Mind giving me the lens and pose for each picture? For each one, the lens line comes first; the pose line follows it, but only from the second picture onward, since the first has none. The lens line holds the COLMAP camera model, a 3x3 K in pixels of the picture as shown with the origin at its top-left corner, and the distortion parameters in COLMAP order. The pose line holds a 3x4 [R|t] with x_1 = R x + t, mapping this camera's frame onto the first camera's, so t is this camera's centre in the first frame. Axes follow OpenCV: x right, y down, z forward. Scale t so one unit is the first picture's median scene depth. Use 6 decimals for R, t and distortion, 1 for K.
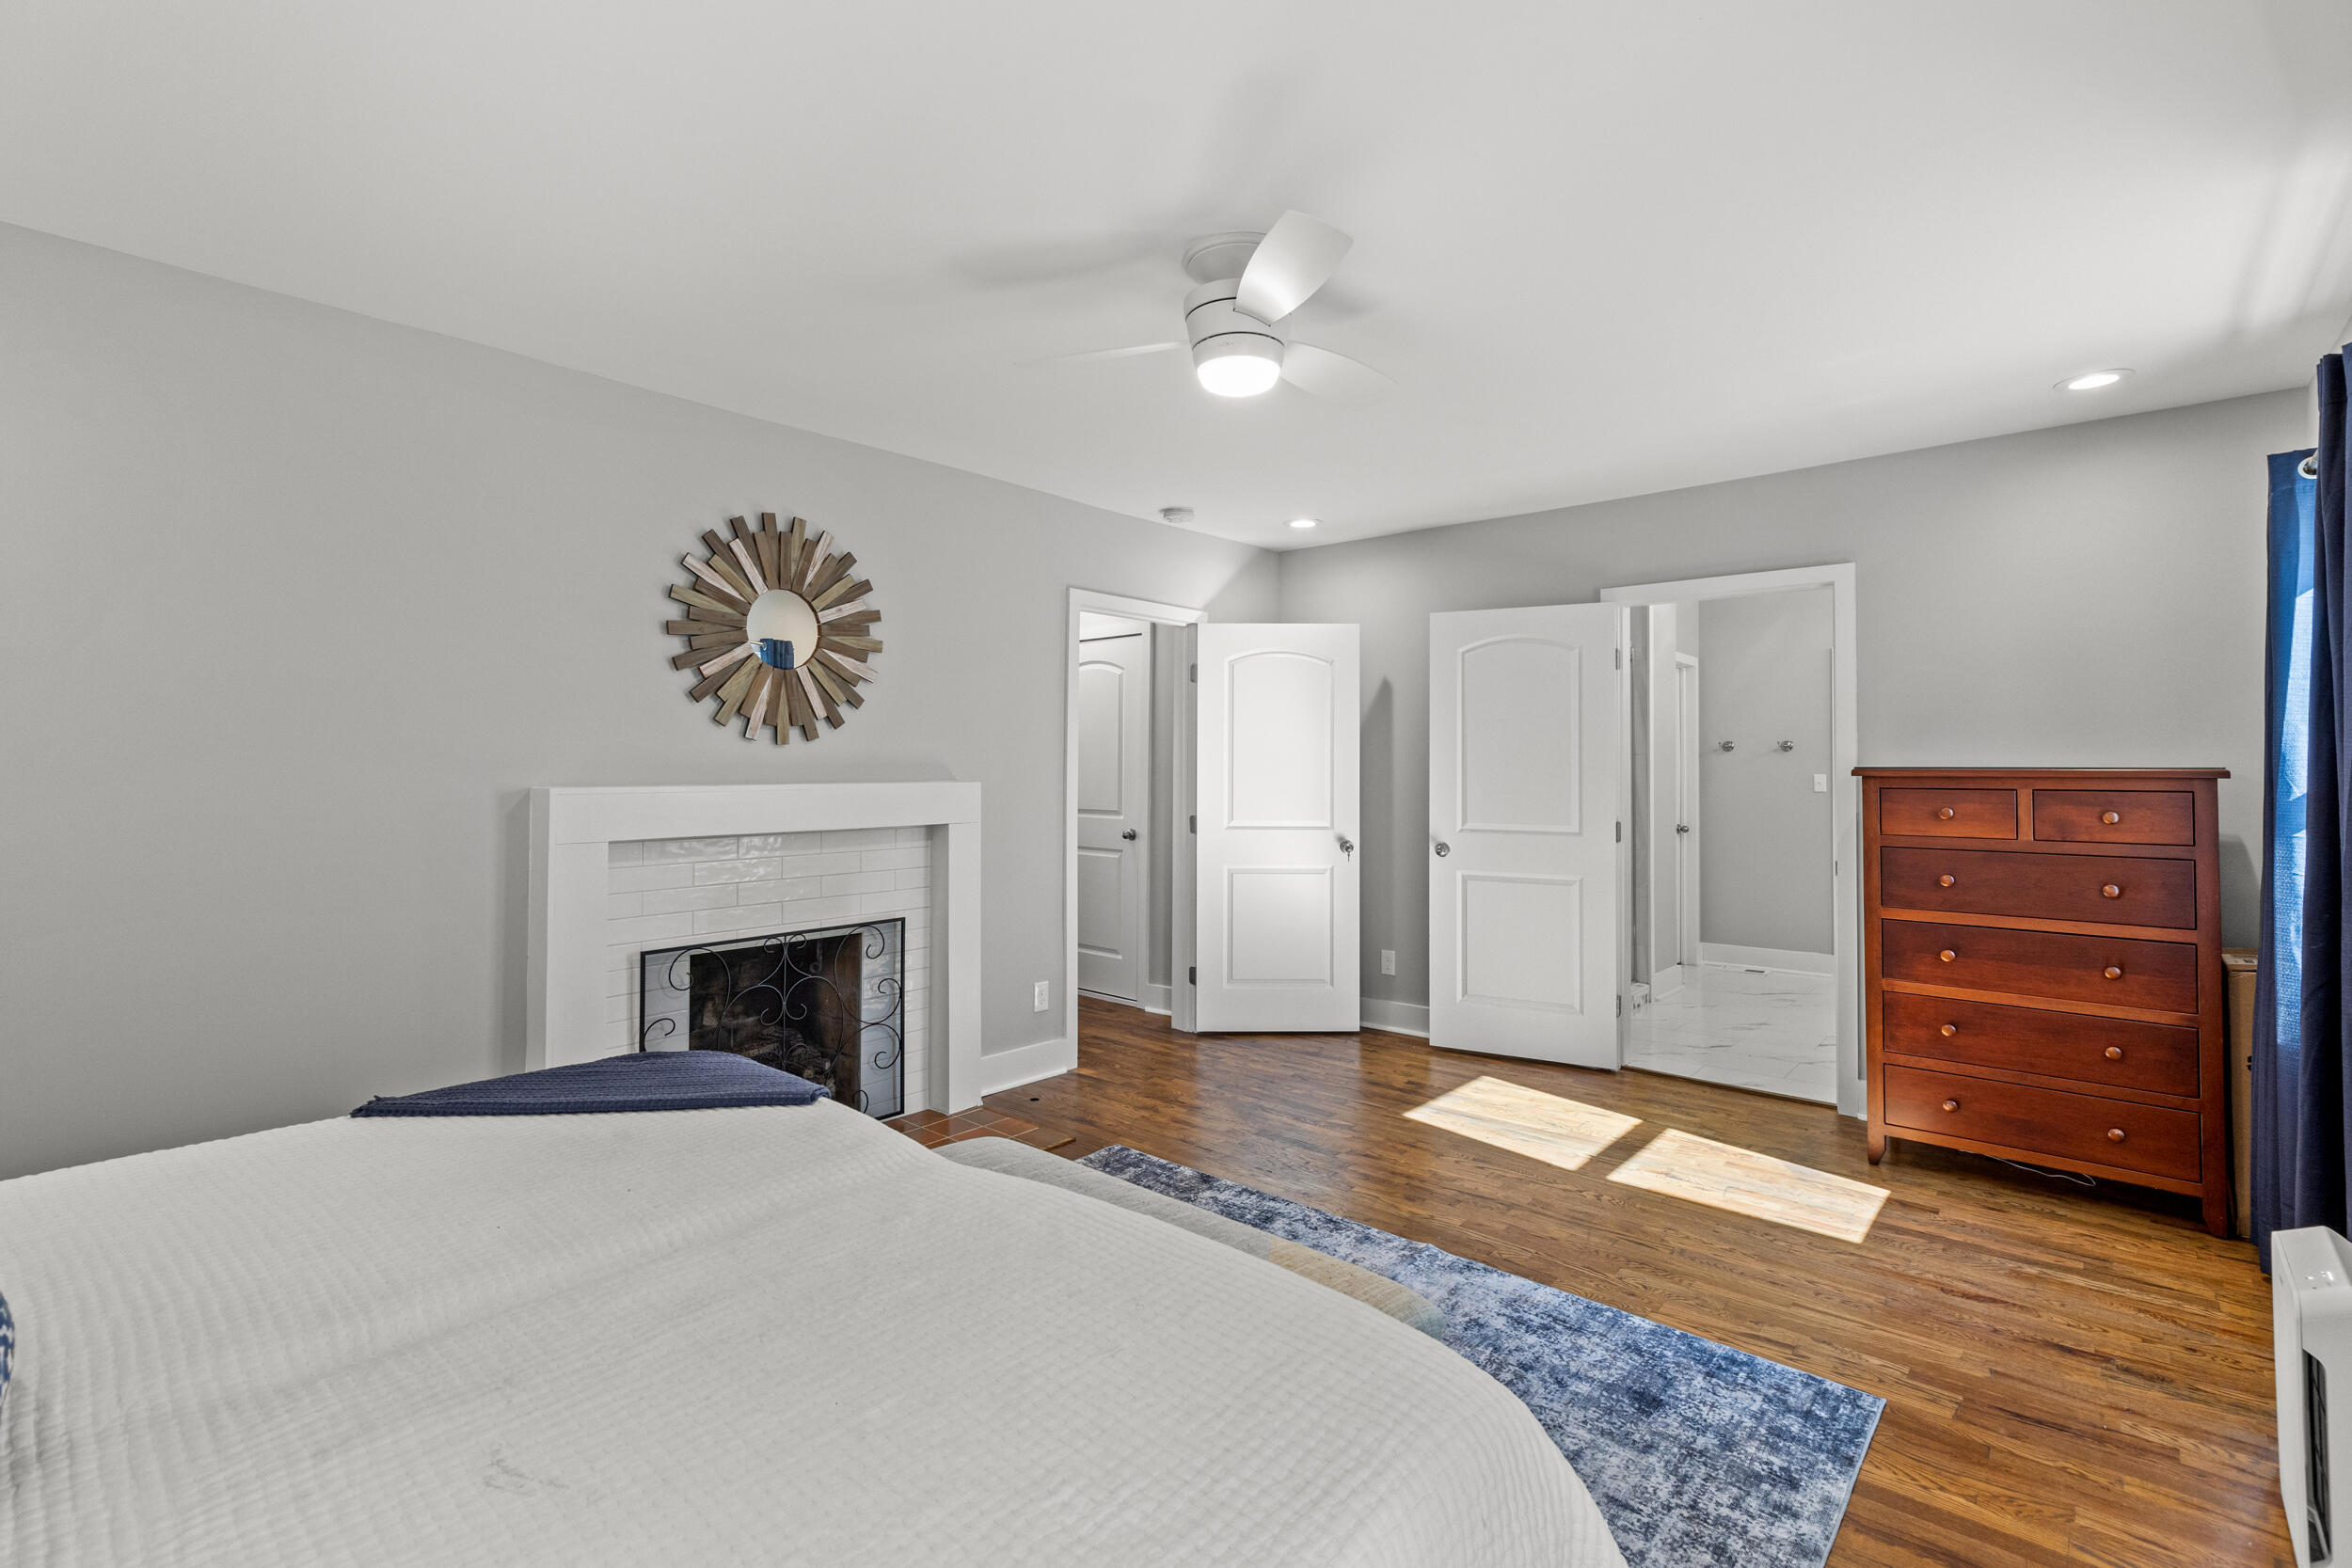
lens RADIAL K [[1053.0, 0, 1179.8], [0, 1053.0, 757.7], [0, 0, 1]] dist [-0.001594, -0.000222]
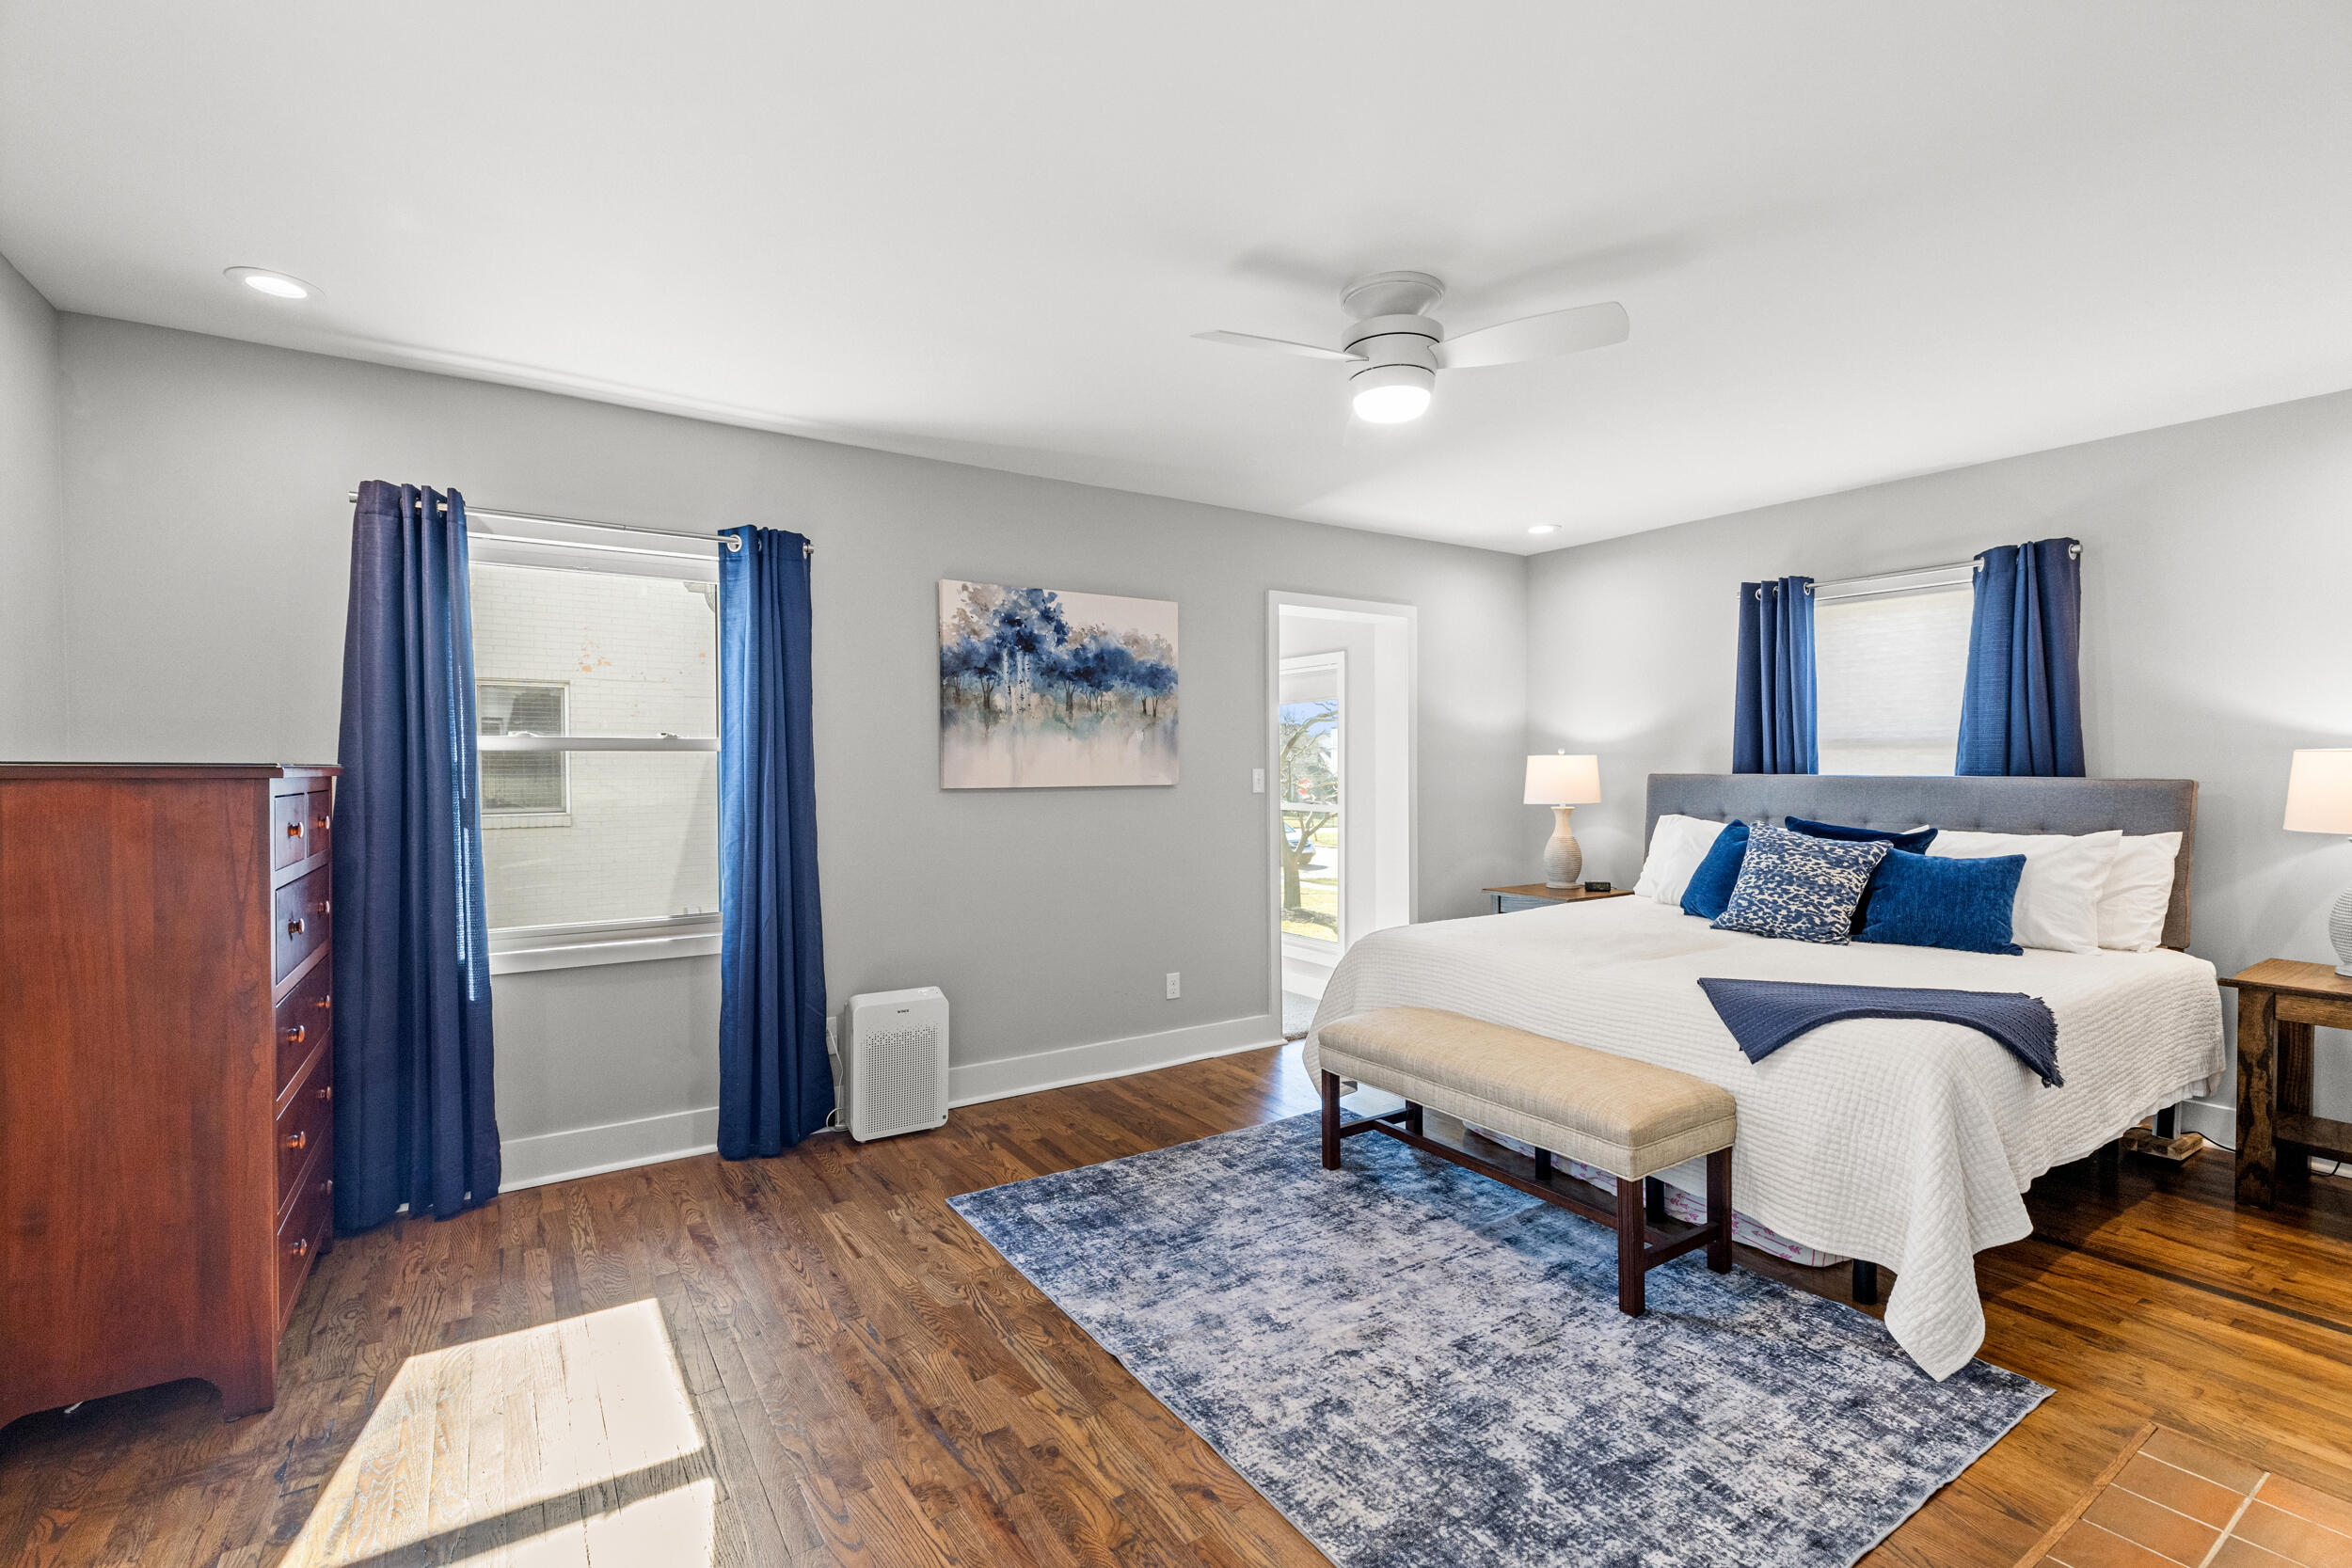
lens RADIAL K [[1053.0, 0, 1179.8], [0, 1053.0, 757.7], [0, 0, 1]] dist [-0.001594, -0.000222]
pose [[-0.964926, -0.003133, 0.262503, -0.021196], [-0.008062, 0.999811, -0.017702, 0.013866], [-0.262398, -0.019198, -0.964769, 1.824565]]
